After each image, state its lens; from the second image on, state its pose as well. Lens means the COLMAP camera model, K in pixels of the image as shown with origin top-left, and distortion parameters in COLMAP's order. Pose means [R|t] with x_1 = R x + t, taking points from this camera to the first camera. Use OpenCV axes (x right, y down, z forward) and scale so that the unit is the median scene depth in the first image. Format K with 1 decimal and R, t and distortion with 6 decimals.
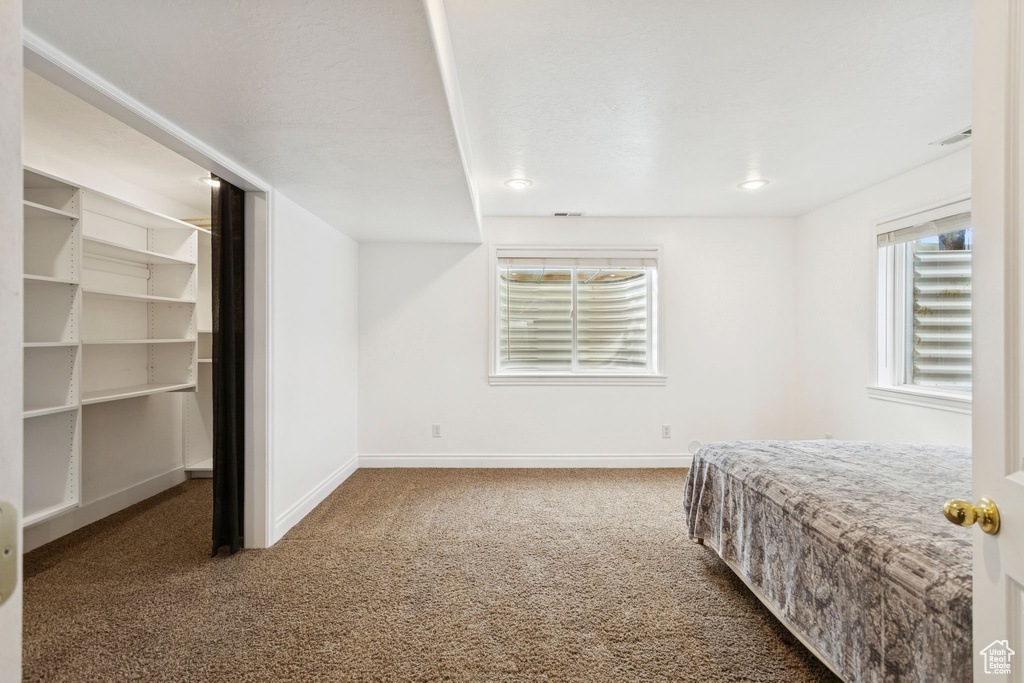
lens RADIAL K [[488.8, 0, 512.0], [0, 488.8, 341.5], [0, 0, 1]] dist [0.001952, 0.001105]
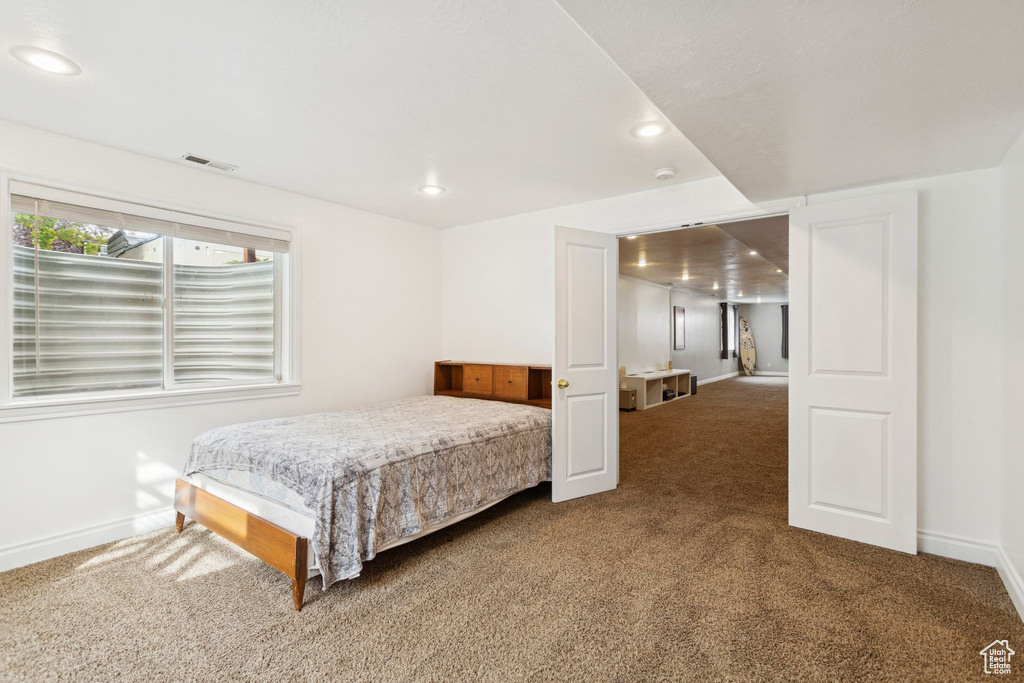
lens RADIAL K [[488.8, 0, 512.0], [0, 488.8, 341.5], [0, 0, 1]] dist [0.001952, 0.001105]
pose [[-0.791868, -0.001982, 0.610689, -0.598327], [0.007385, 0.999891, 0.012821, -0.011532], [-0.610648, 0.014662, -0.791767, 2.474334]]
